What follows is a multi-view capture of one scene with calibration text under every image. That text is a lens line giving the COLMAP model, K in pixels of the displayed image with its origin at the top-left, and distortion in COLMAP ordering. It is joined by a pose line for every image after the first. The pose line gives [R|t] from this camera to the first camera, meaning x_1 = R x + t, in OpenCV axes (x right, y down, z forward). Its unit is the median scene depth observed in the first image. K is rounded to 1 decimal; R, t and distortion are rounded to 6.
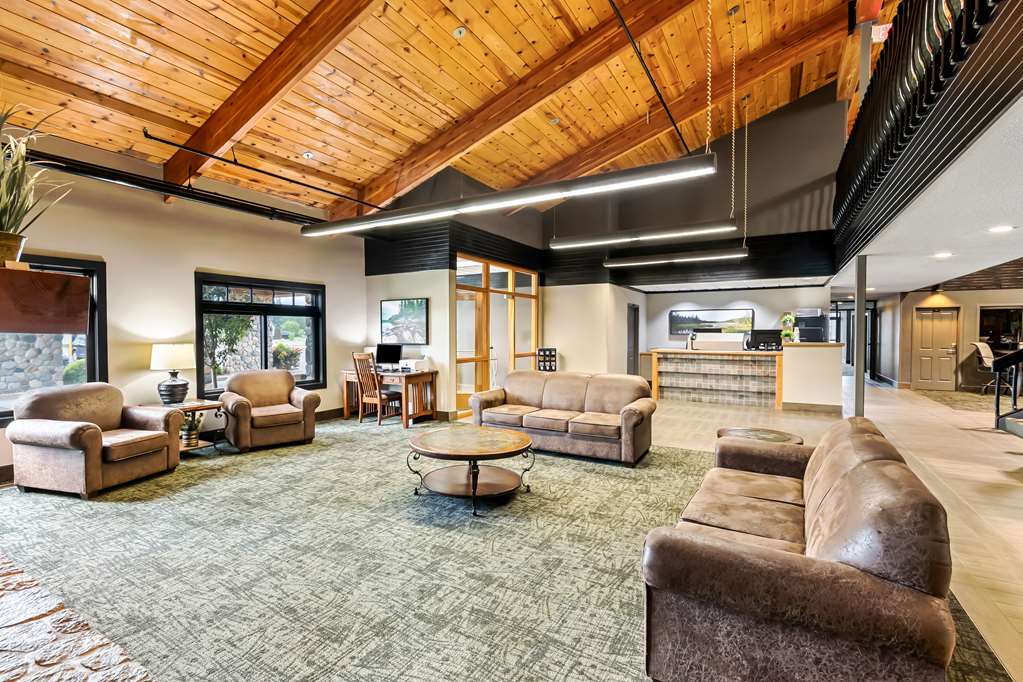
lens RADIAL K [[464.5, 0, 511.5], [0, 464.5, 341.0], [0, 0, 1]] dist [0.000817, 0.000020]
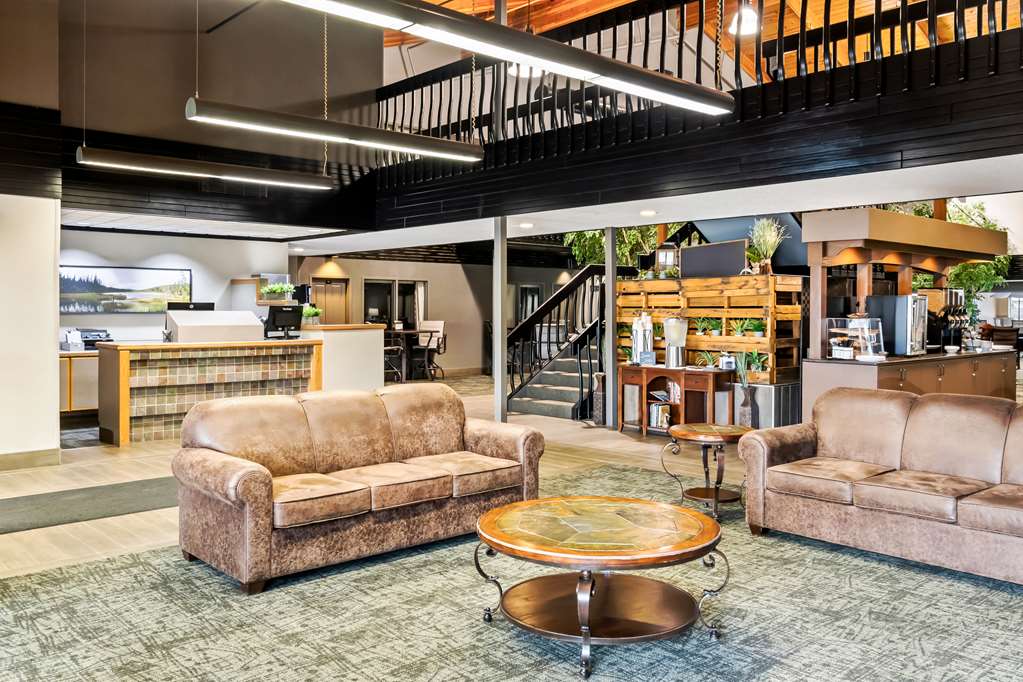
lens RADIAL K [[820.8, 0, 511.5], [0, 820.8, 341.0], [0, 0, 1]] dist [-0.001550, 0.000106]
pose [[0.313011, -0.035888, 0.949071, -1.109378], [0.016162, 0.999342, 0.032459, -0.020020], [-0.949612, 0.005179, 0.313385, 0.946502]]
